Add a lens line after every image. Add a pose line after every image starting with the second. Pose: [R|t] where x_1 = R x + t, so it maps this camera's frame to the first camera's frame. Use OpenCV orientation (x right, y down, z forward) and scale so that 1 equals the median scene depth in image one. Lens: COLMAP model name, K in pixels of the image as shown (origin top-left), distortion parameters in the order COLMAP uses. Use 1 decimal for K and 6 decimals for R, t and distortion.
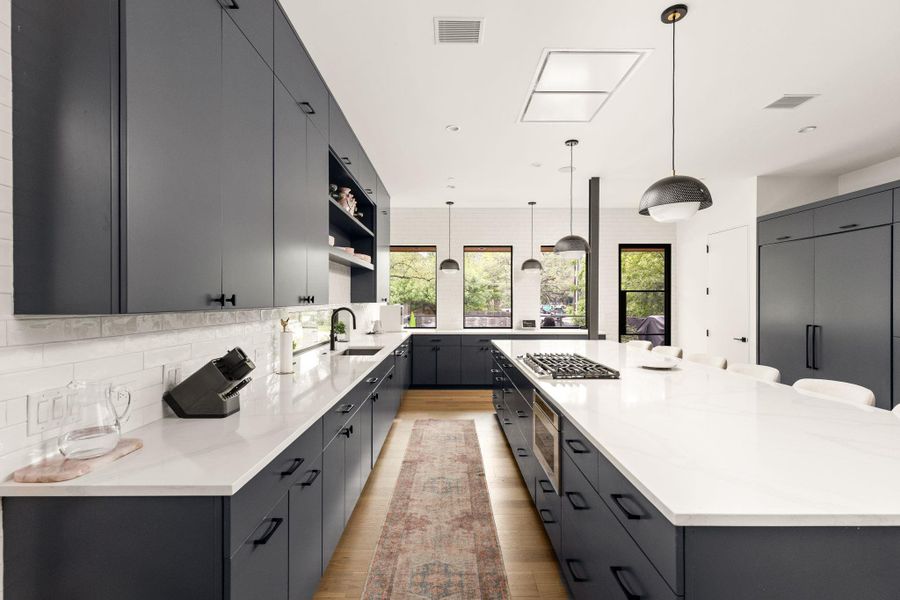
lens RADIAL K [[392.1, 0, 449.8], [0, 392.1, 296.4], [0, 0, 1]] dist [-0.000136, 0.000054]
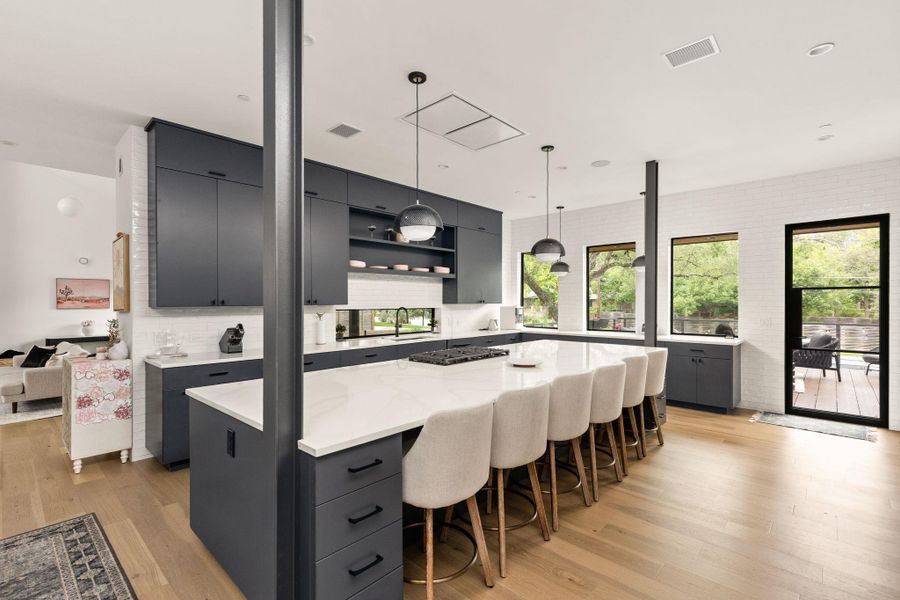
lens RADIAL K [[410.7, 0, 450.0], [0, 410.7, 300.0], [0, 0, 1]] dist [-0.000054, 0.000074]
pose [[0.733588, -0.005074, -0.679575, 0.582287], [0.008067, 0.999967, 0.001241, 0.000726], [0.679547, -0.006393, 0.733605, 0.016201]]
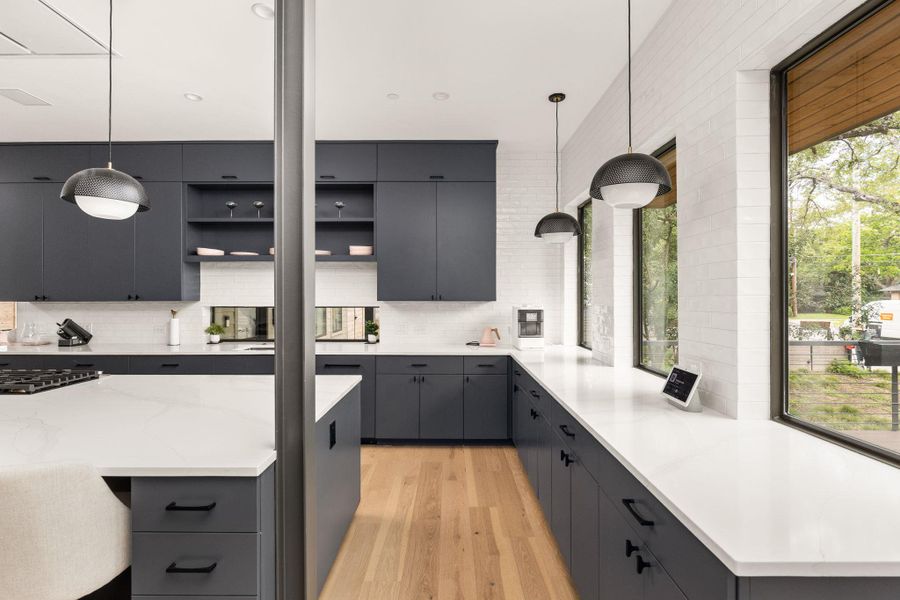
lens RADIAL K [[421.0, 0, 449.5], [0, 421.0, 294.5], [0, 0, 1]] dist [0.000222, 0.000122]
pose [[-0.001981, -0.007109, -0.999973, 0.578856], [0.006805, 0.999951, -0.007122, 0.006826], [0.999975, -0.006819, -0.001933, 0.975710]]
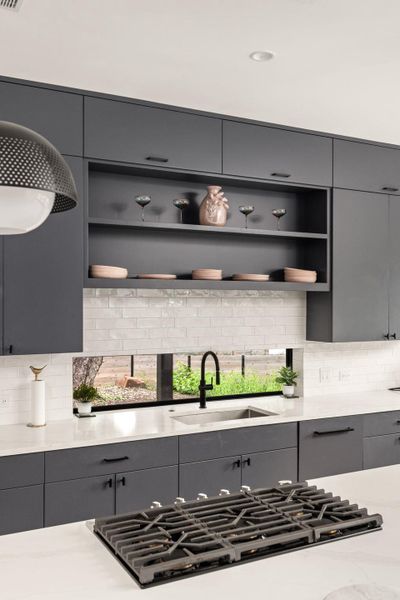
lens RADIAL K [[569.7, 0, 200.0], [0, 569.7, 300.0], [0, 0, 1]] dist [0.003112, -0.000525]
pose [[0.458730, -0.001504, -0.888574, 0.444132], [0.003621, 0.999993, 0.000177, -0.046196], [0.888568, -0.003299, 0.458732, 0.333279]]
